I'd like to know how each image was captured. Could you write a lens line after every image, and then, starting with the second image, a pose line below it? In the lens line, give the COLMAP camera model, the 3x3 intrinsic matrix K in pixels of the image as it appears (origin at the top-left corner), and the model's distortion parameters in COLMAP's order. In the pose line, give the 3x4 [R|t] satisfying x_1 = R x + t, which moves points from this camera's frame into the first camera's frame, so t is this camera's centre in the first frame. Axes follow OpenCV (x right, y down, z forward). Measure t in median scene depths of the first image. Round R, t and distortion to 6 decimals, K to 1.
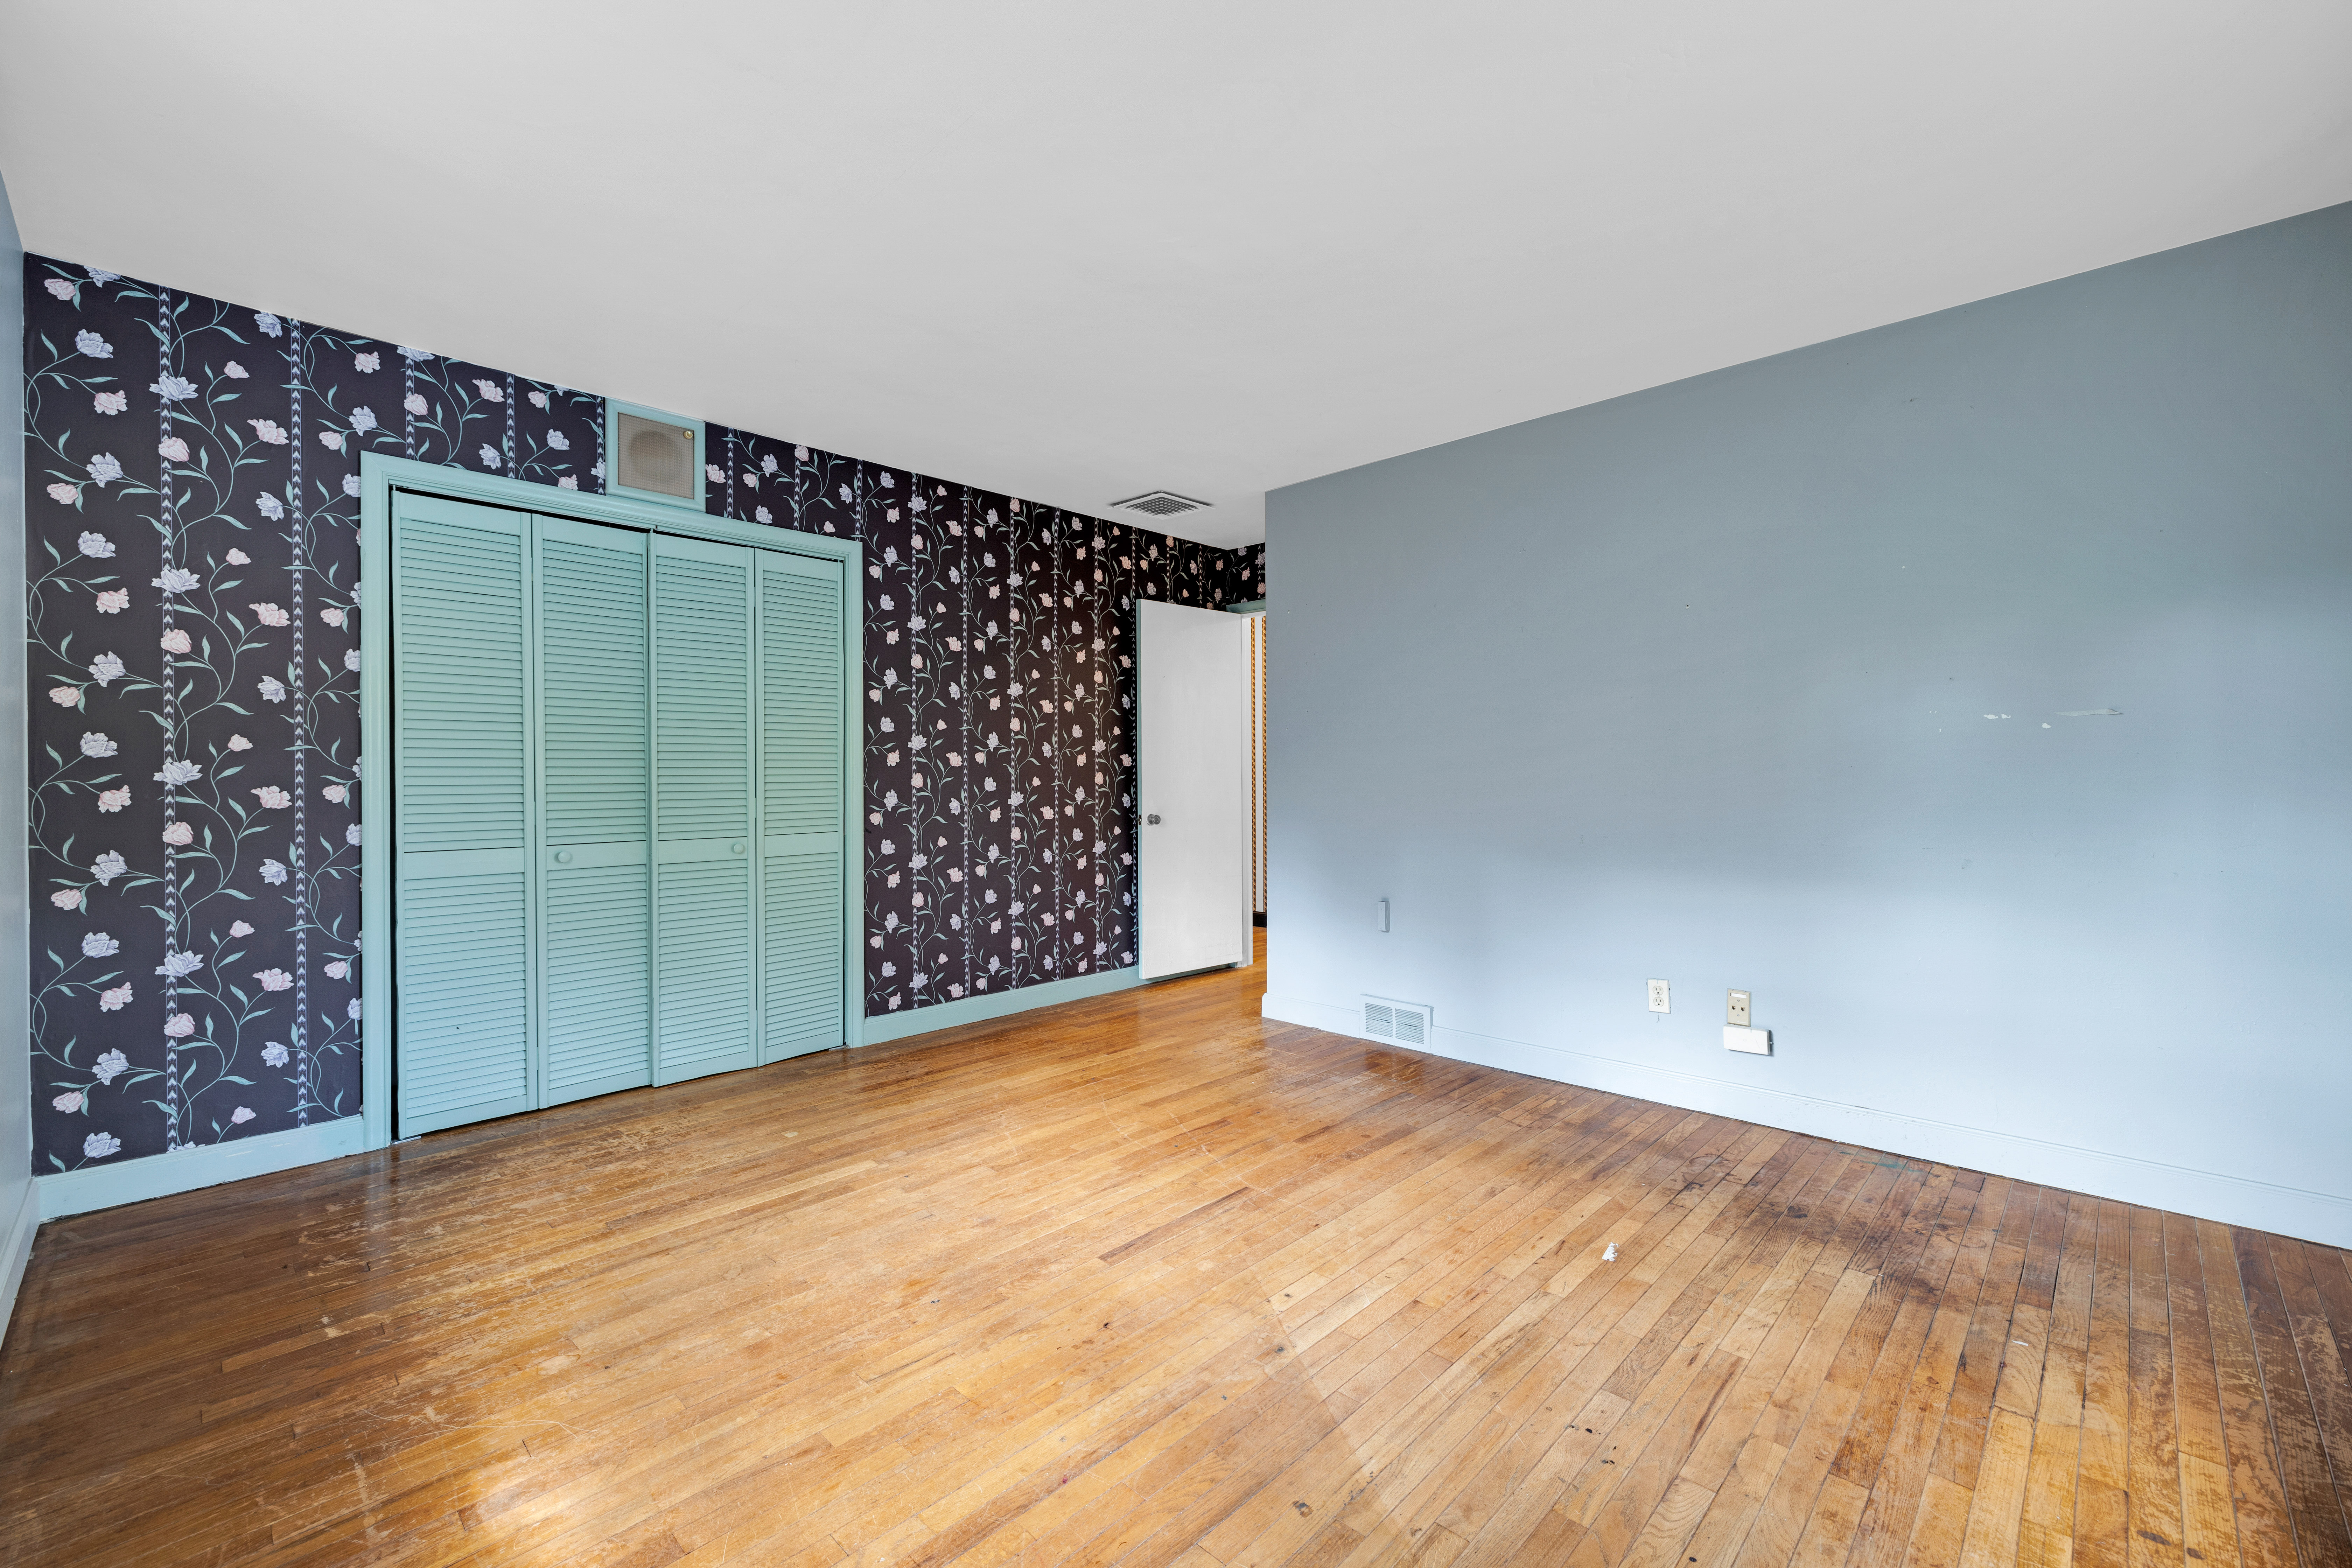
lens RADIAL K [[981.8, 0, 1176.1], [0, 981.8, 780.7], [0, 0, 1]] dist [0.000969, -0.000596]
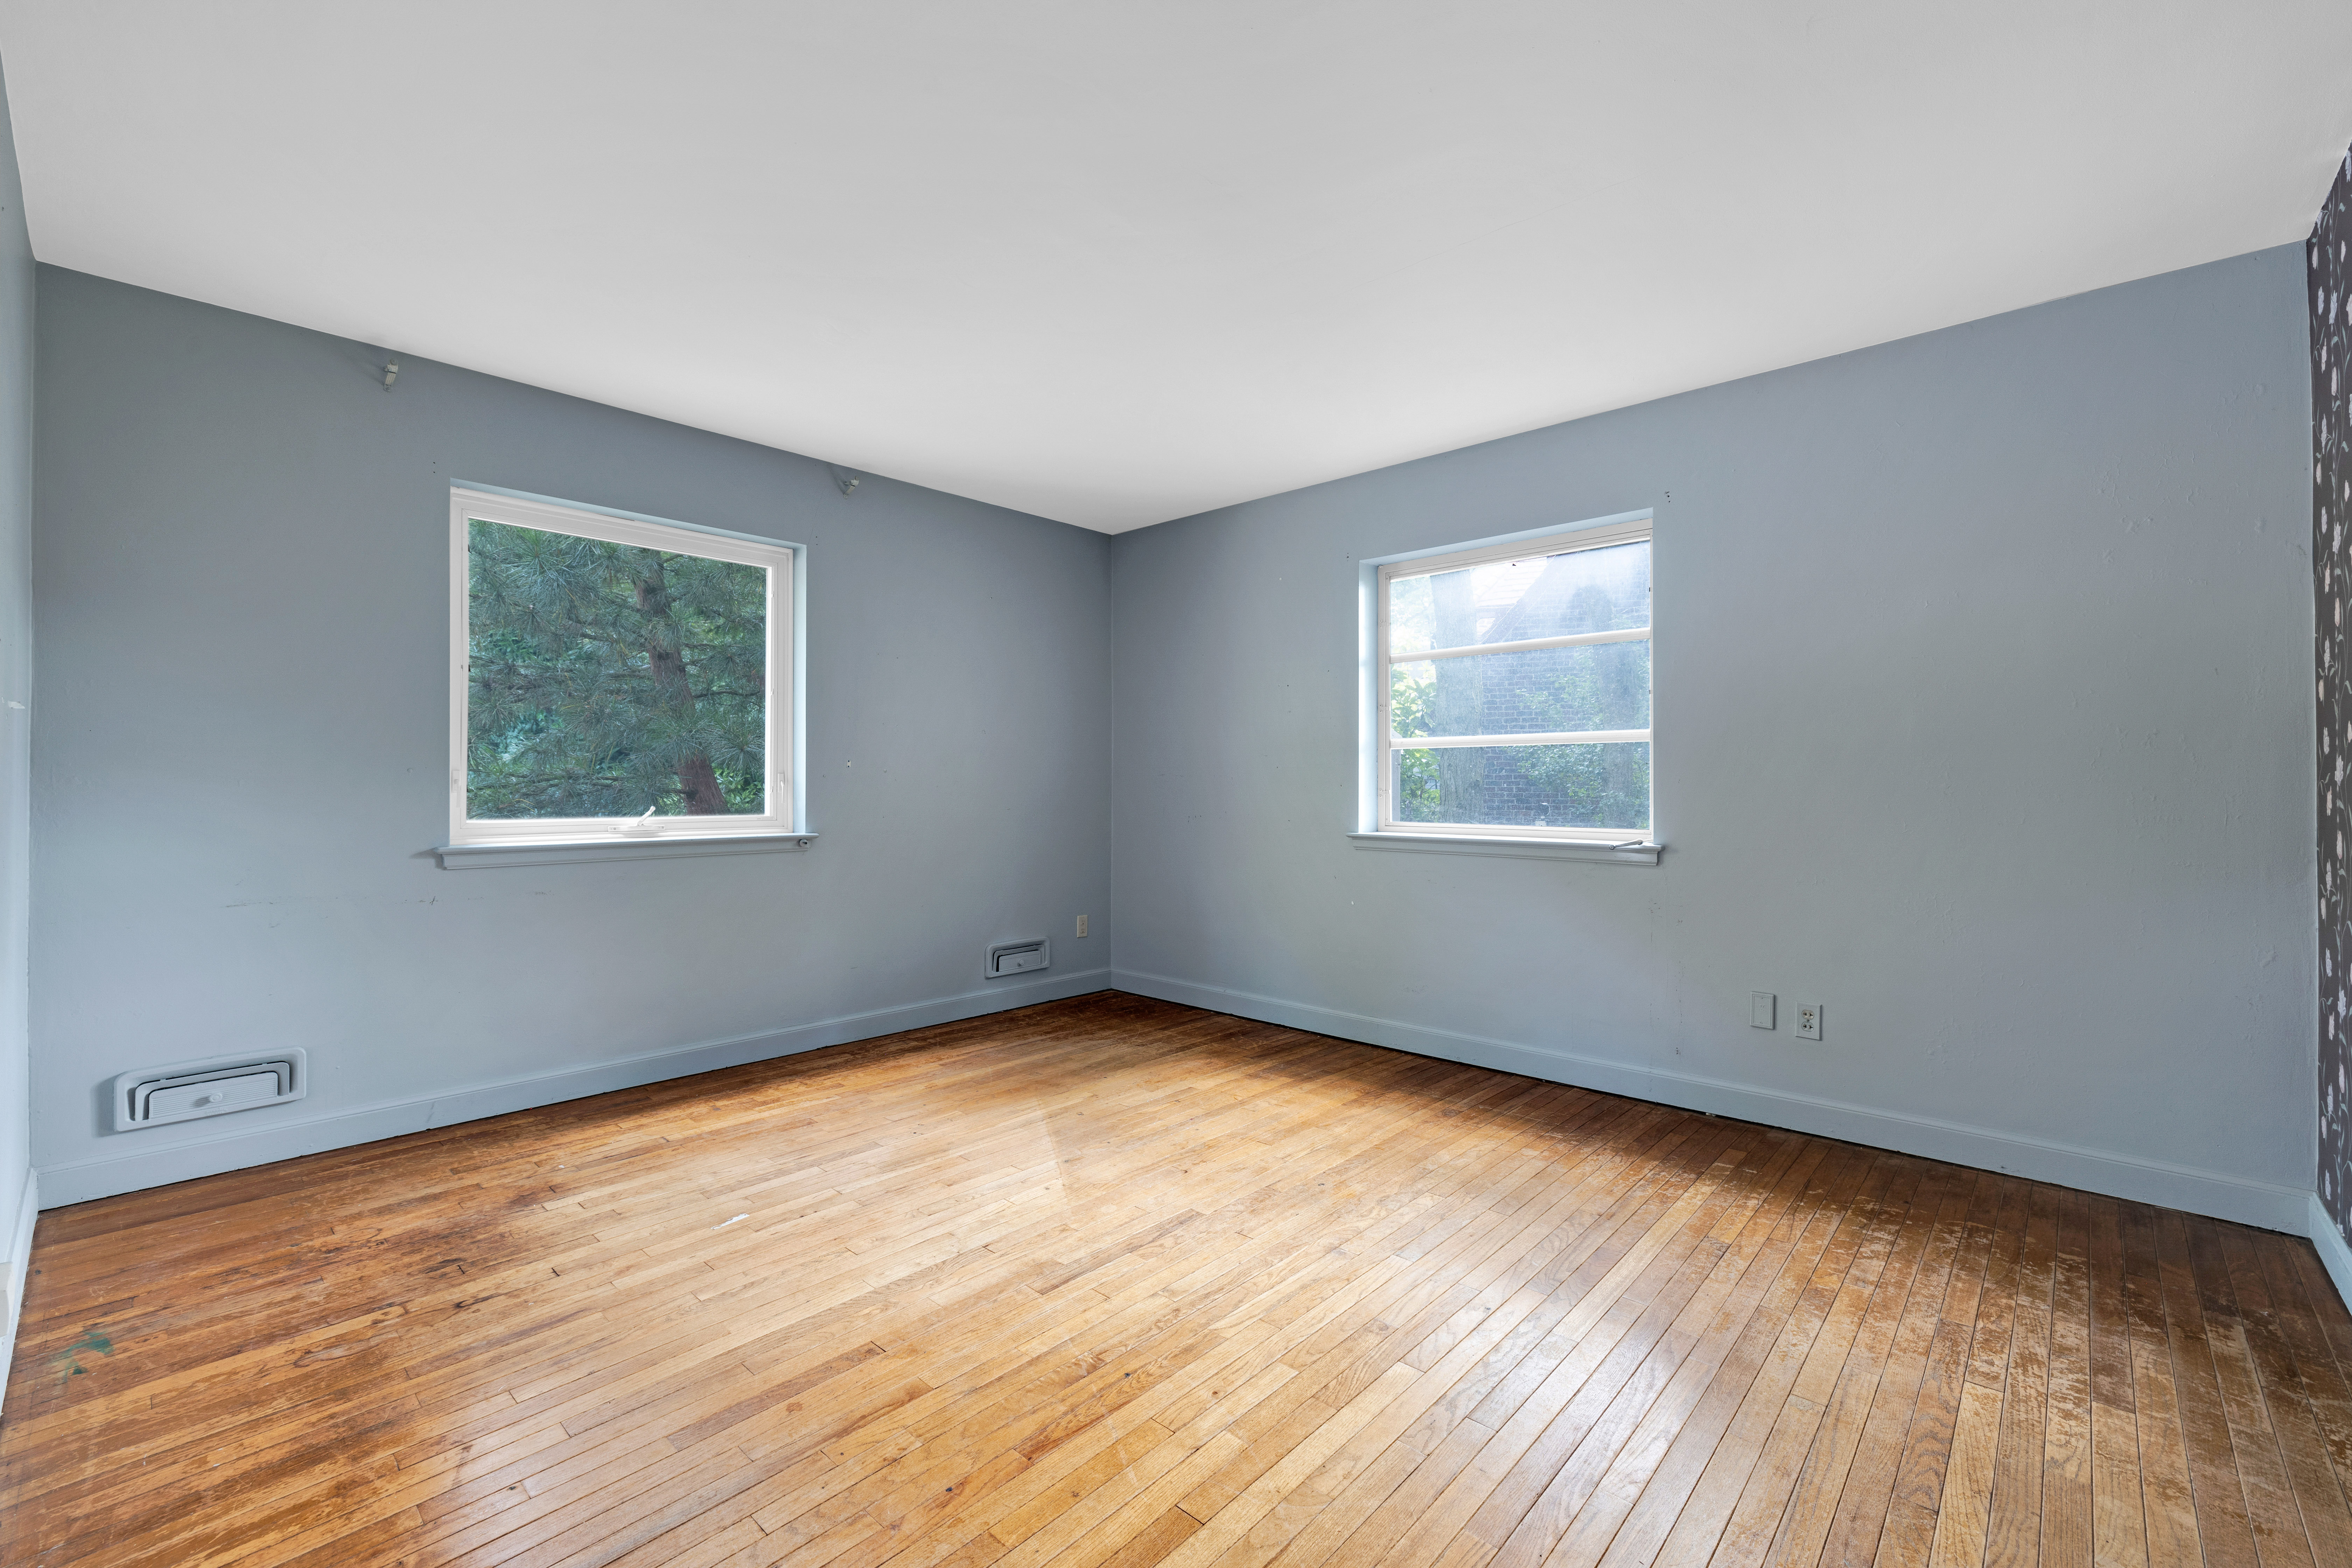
lens RADIAL K [[981.8, 0, 1175.7], [0, 981.8, 782.0], [0, 0, 1]] dist [0.000969, -0.000596]
pose [[-0.999623, 0.002349, -0.027350, -0.017680], [0.002326, 0.999997, 0.000884, -0.002491], [0.027352, 0.000820, -0.999626, 2.061201]]
